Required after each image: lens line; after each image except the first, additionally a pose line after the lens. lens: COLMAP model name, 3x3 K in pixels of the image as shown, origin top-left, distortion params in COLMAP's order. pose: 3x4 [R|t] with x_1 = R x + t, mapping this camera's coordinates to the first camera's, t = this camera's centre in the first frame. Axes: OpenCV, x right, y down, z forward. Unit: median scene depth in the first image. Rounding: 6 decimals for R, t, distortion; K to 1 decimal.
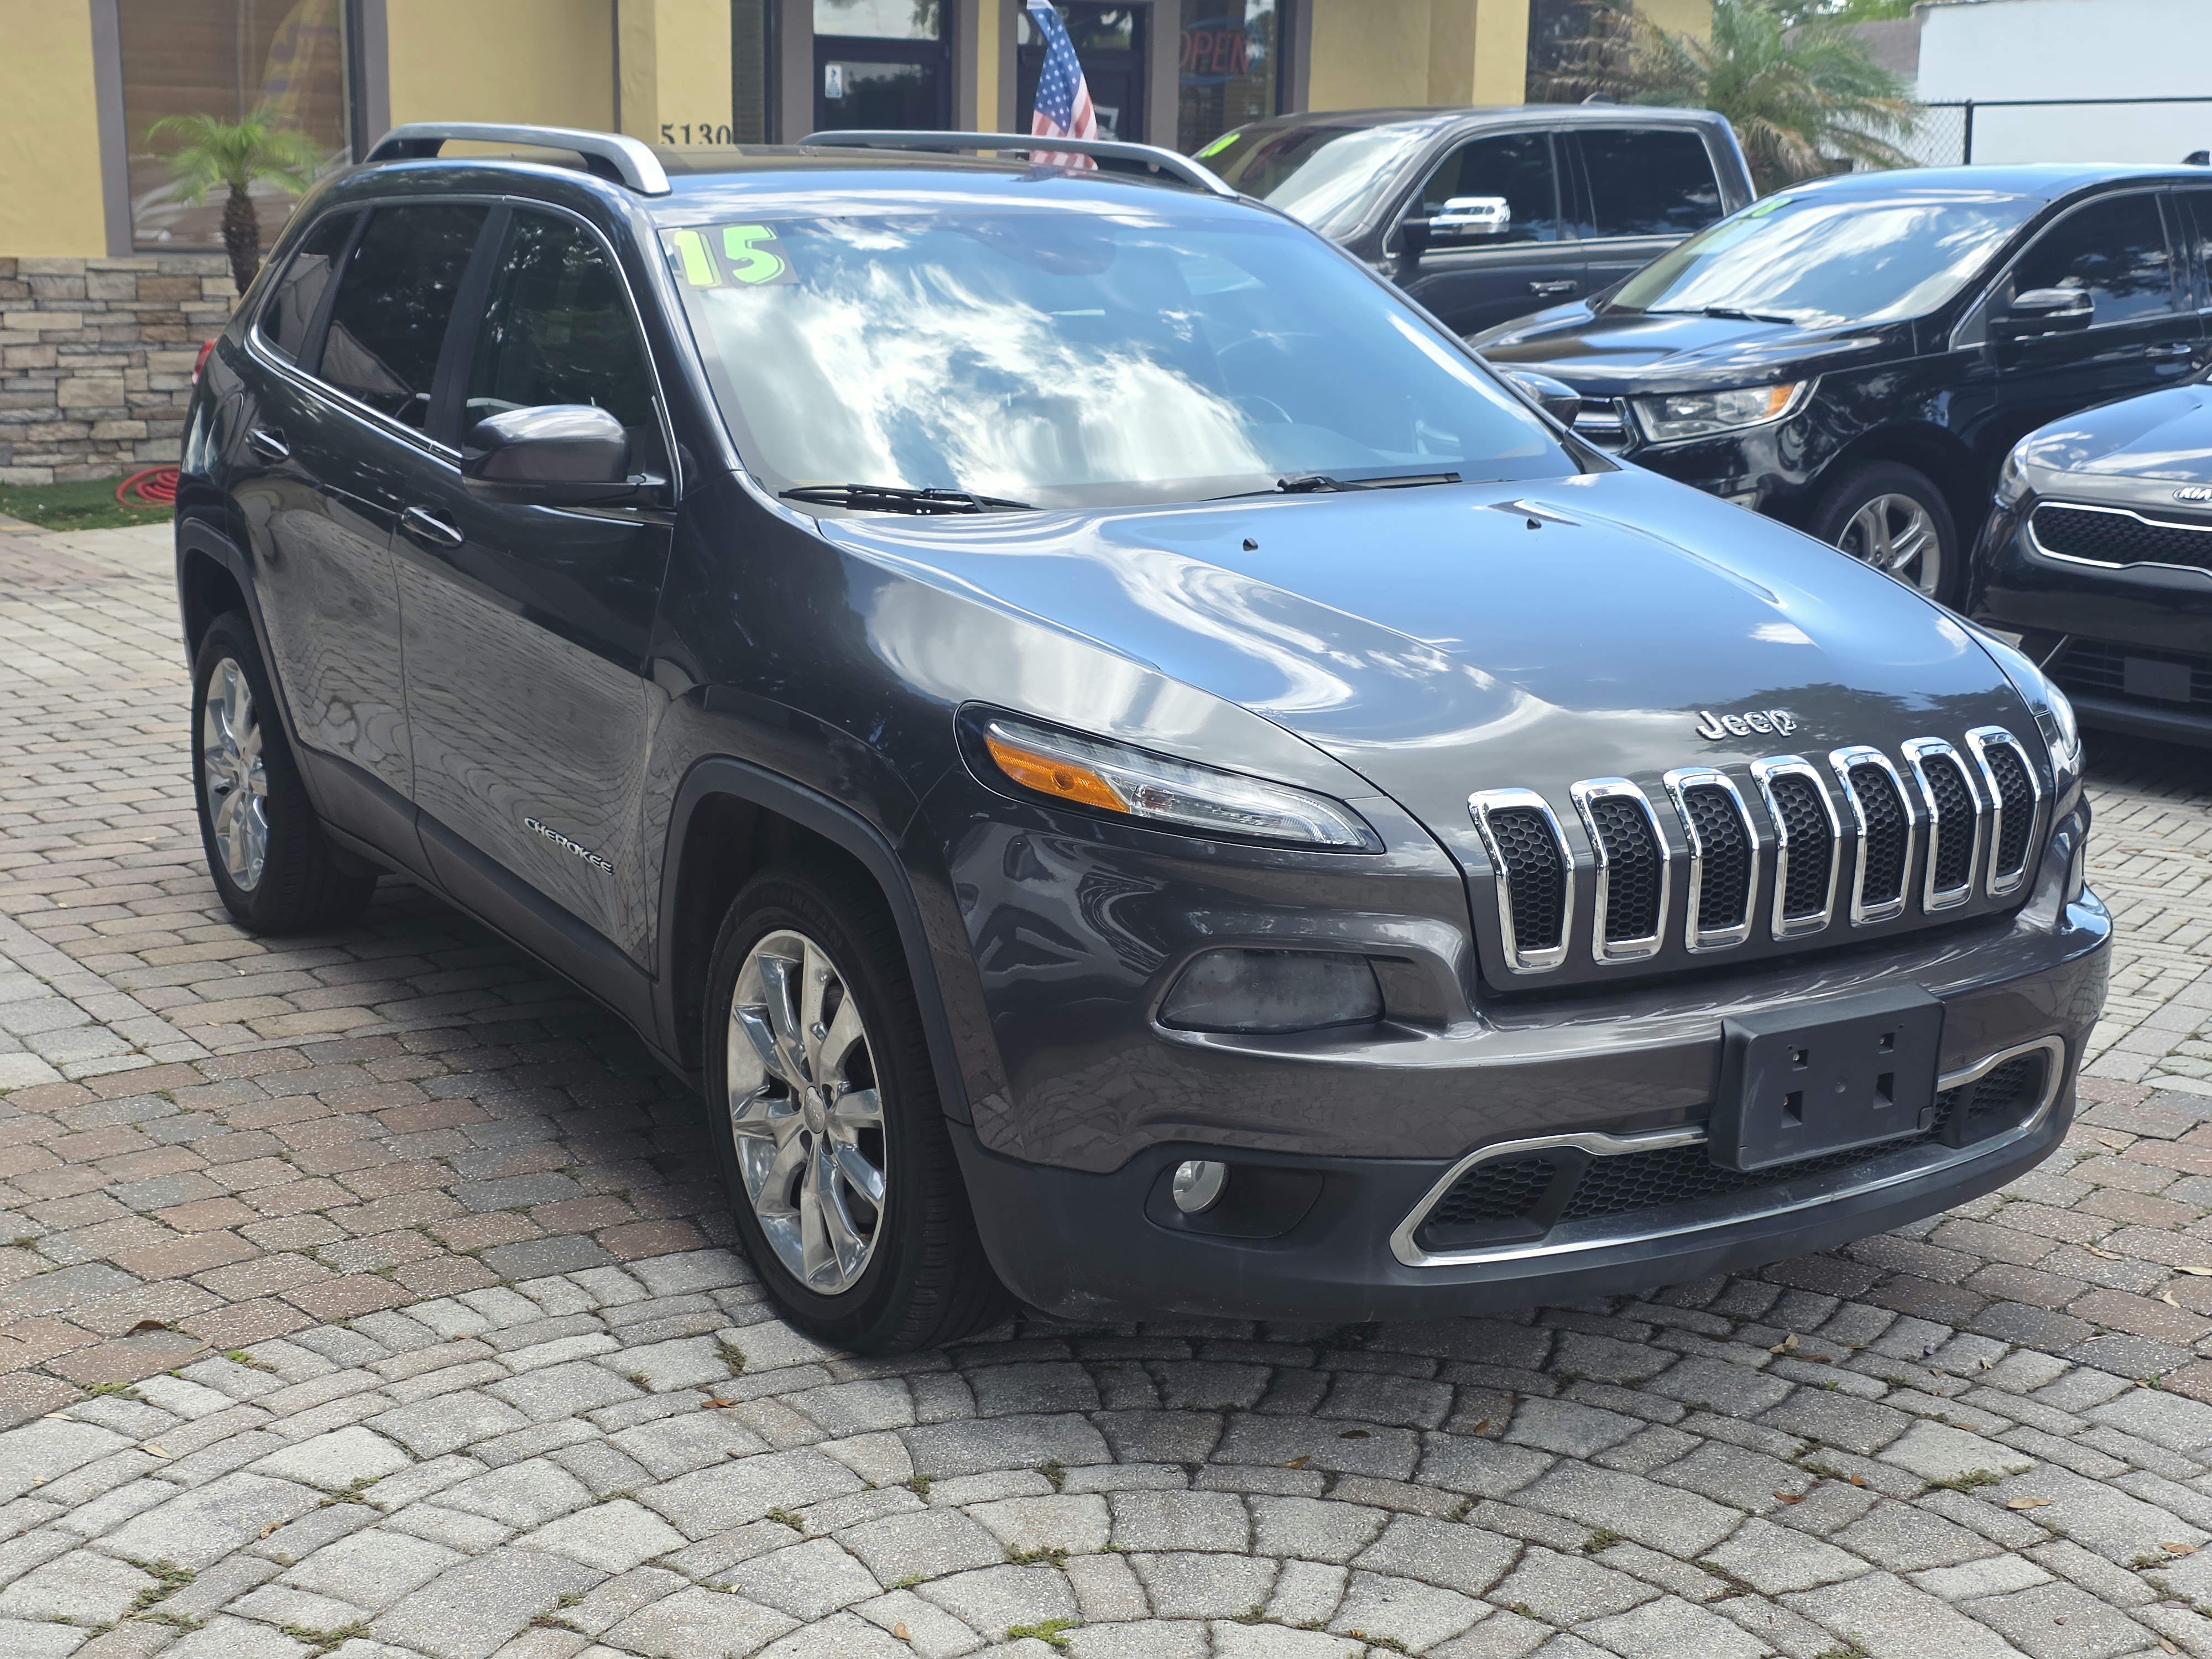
lens RADIAL K [[2976.4, 0, 1106.0], [0, 2976.4, 829.5], [0, 0, 1]] dist [0.175342, -0.543616]
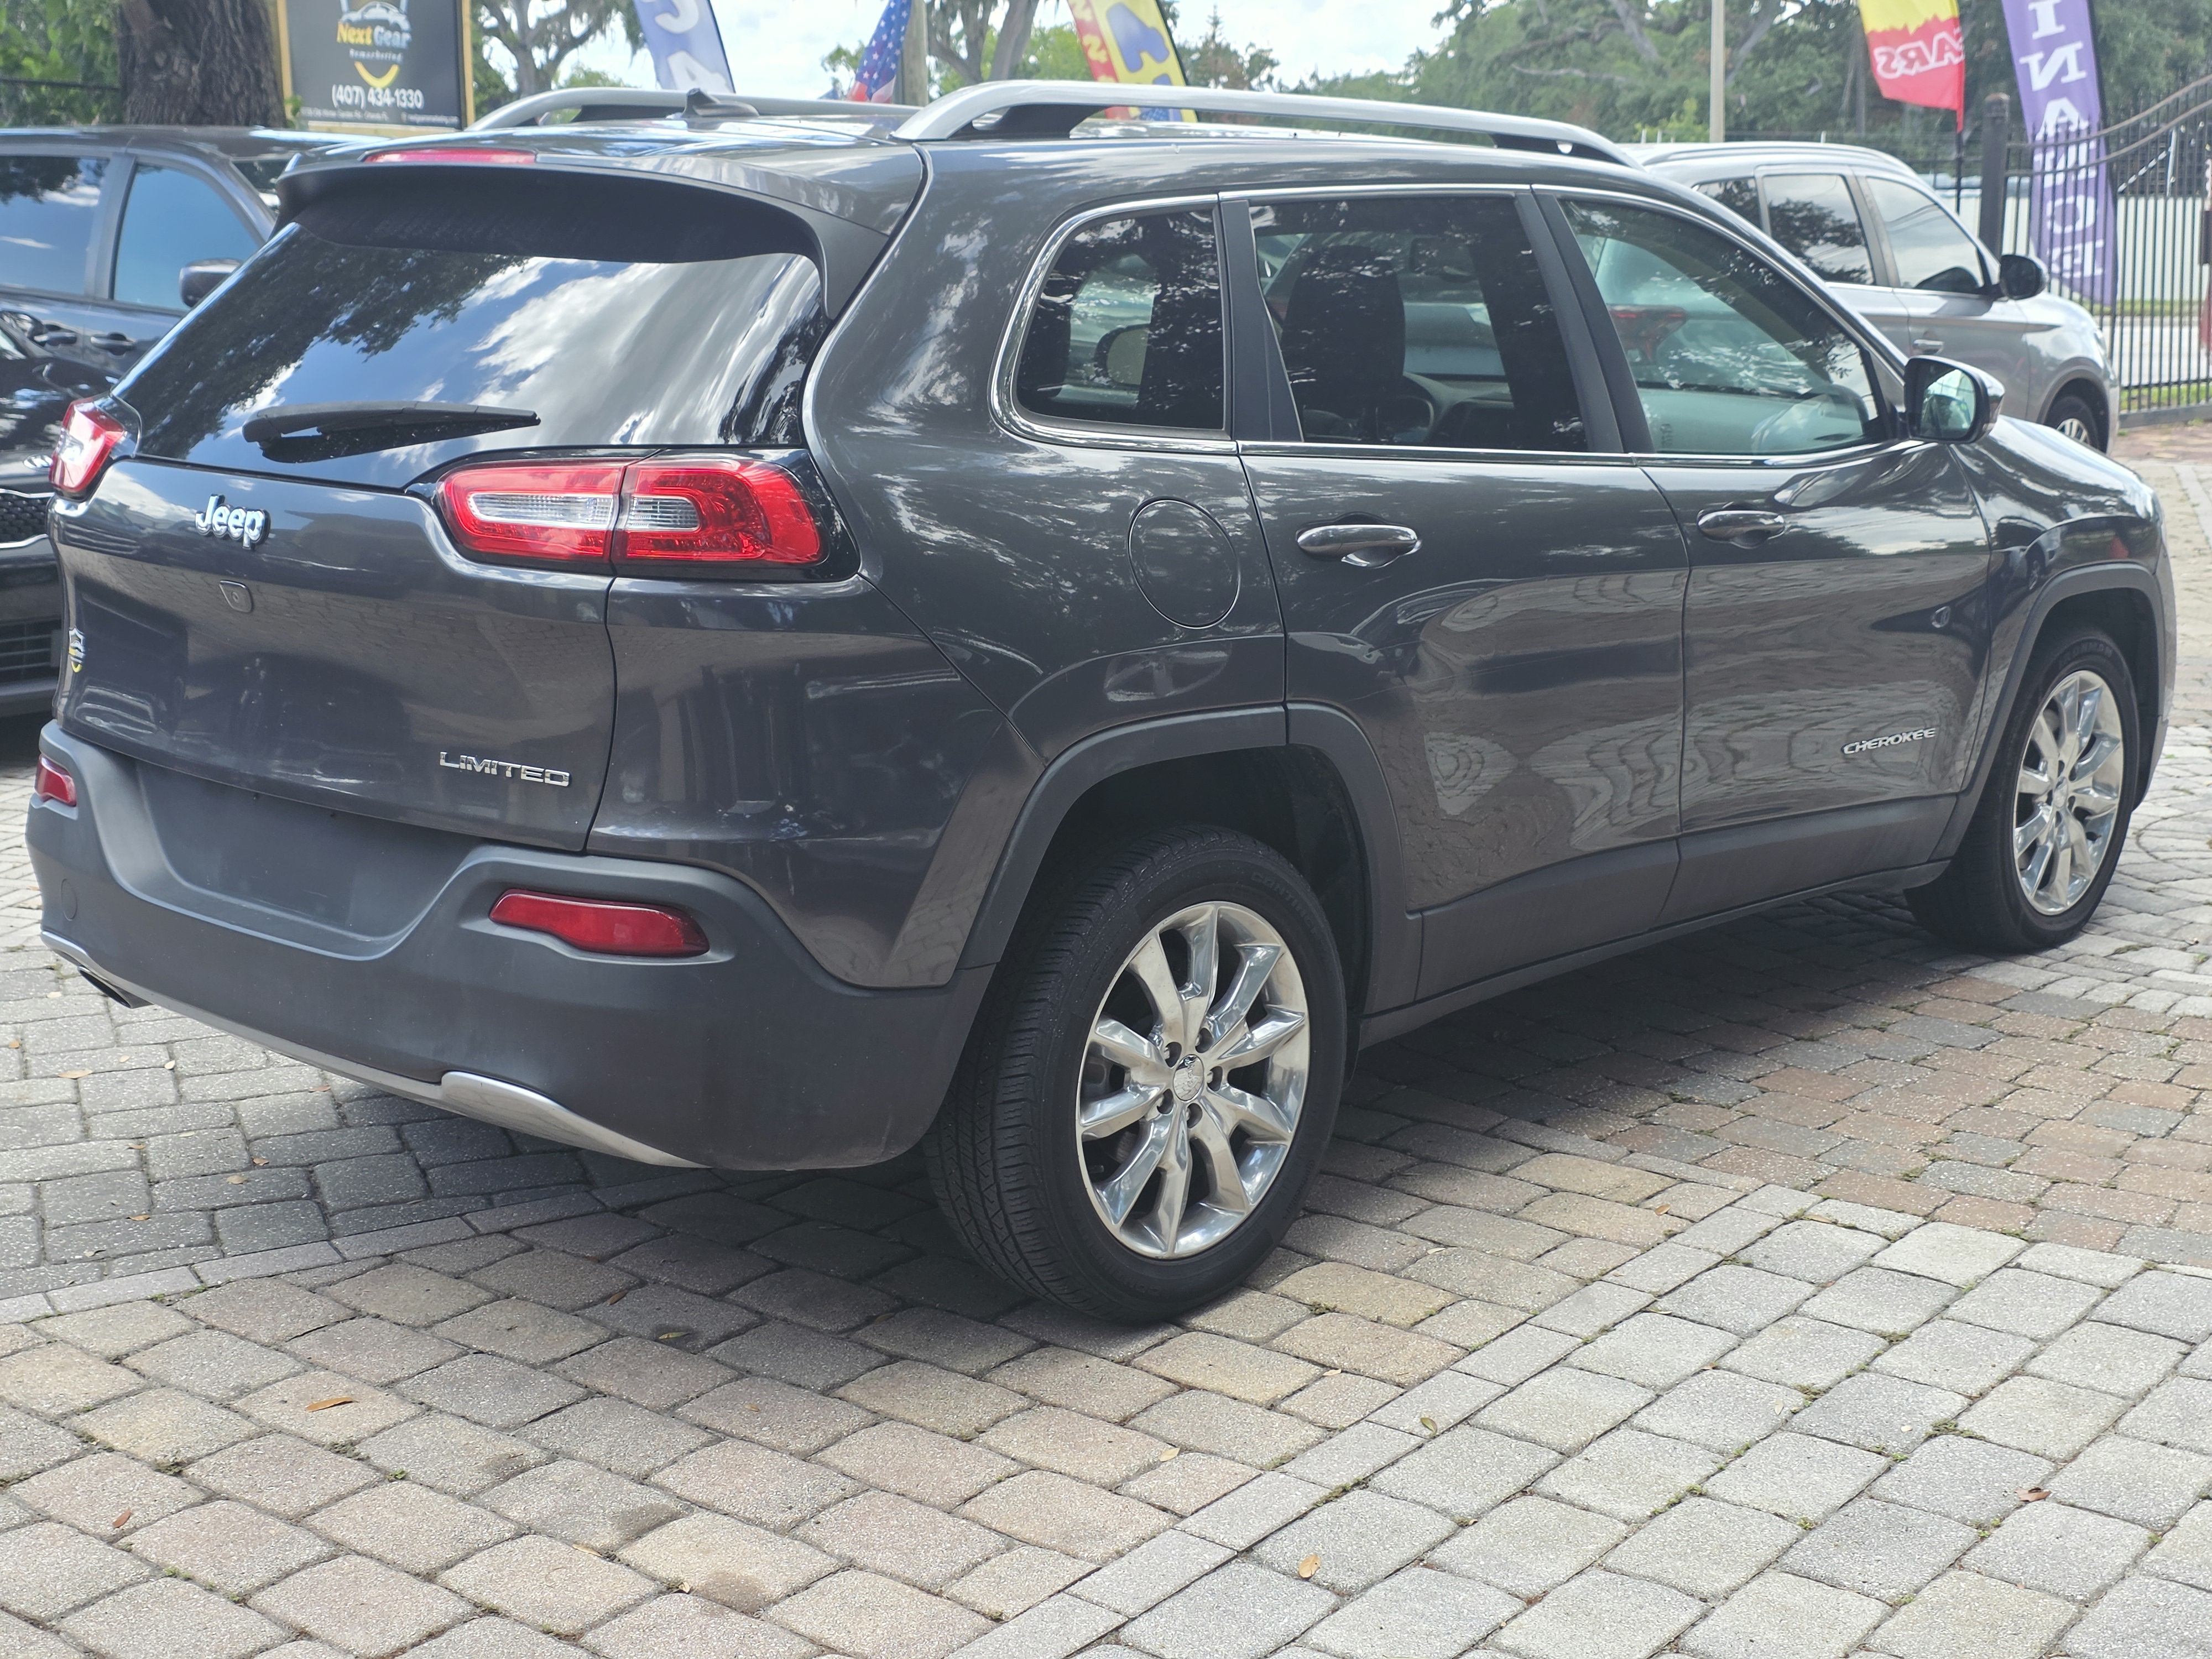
lens RADIAL K [[2976.4, 0, 1106.0], [0, 2976.4, 829.5], [0, 0, 1]] dist [0.175342, -0.543616]
pose [[-0.290720, -0.210780, 0.933302, -1.370820], [0.189888, 0.943321, 0.272192, -0.390799], [-0.937776, 0.256355, -0.234218, 1.813910]]
